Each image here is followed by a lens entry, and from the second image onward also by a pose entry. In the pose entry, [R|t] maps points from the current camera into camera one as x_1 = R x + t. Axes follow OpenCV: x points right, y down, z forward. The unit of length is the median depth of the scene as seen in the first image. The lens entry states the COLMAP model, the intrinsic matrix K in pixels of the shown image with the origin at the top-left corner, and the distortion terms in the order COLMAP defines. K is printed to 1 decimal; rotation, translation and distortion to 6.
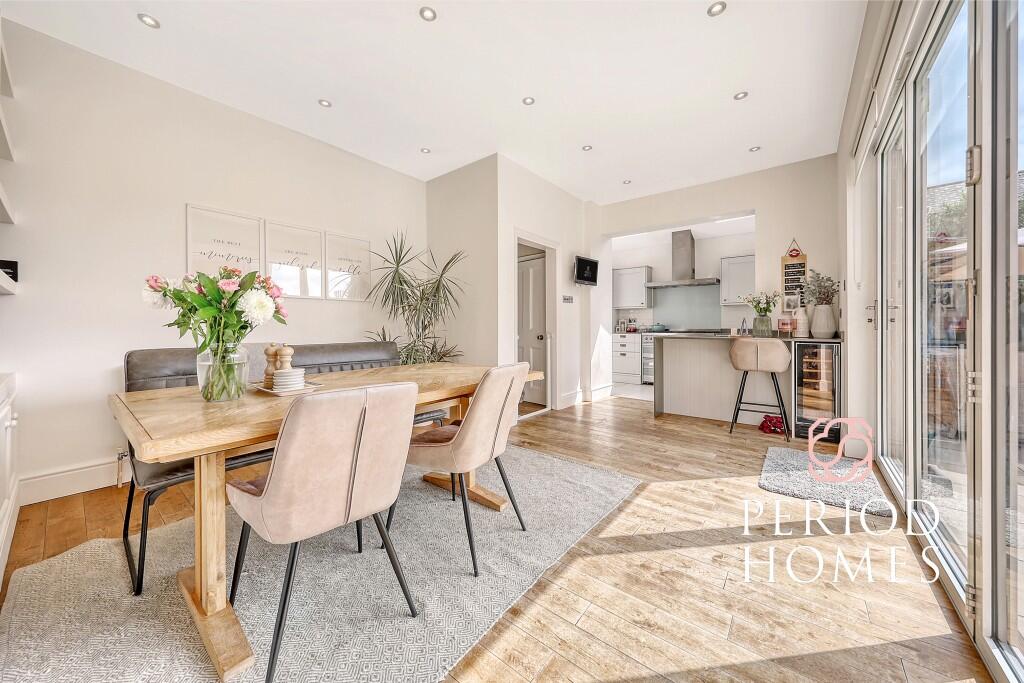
lens RADIAL K [[361.0, 0, 510.6], [0, 361.0, 329.4], [0, 0, 1]] dist [0.000331, 0.000032]
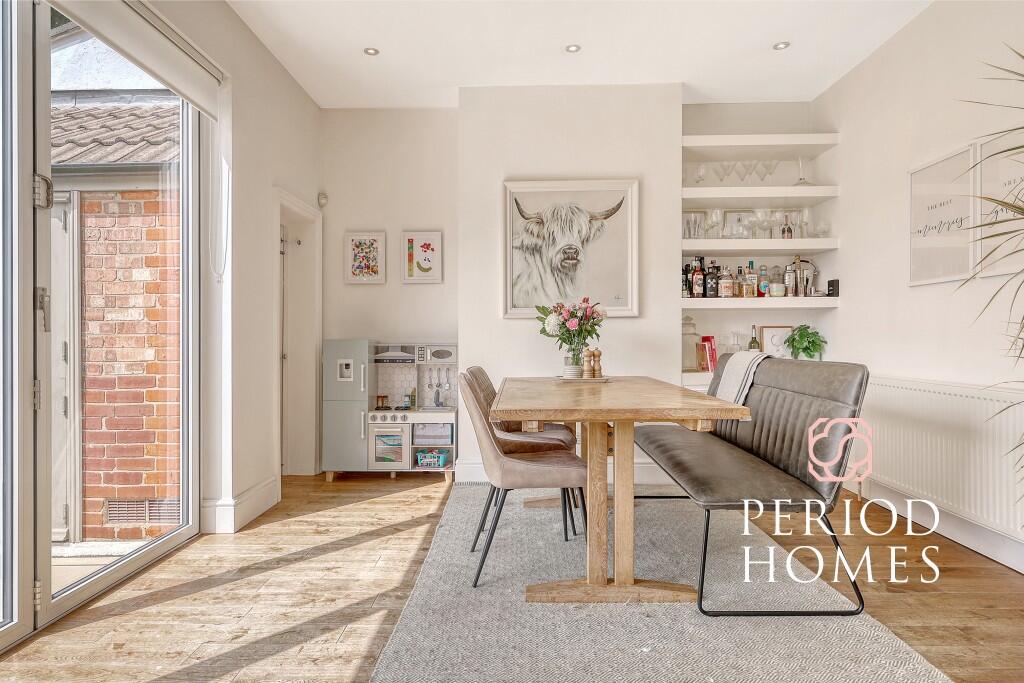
lens RADIAL K [[567.2, 0, 515.2], [0, 567.2, 336.9], [0, 0, 1]] dist [0.003963, 0.000327]
pose [[-0.787793, 0.000822, -0.615940, 0.898677], [0.000349, 1.000000, 0.000889, -0.024724], [0.615941, 0.000485, -0.787792, 2.446290]]
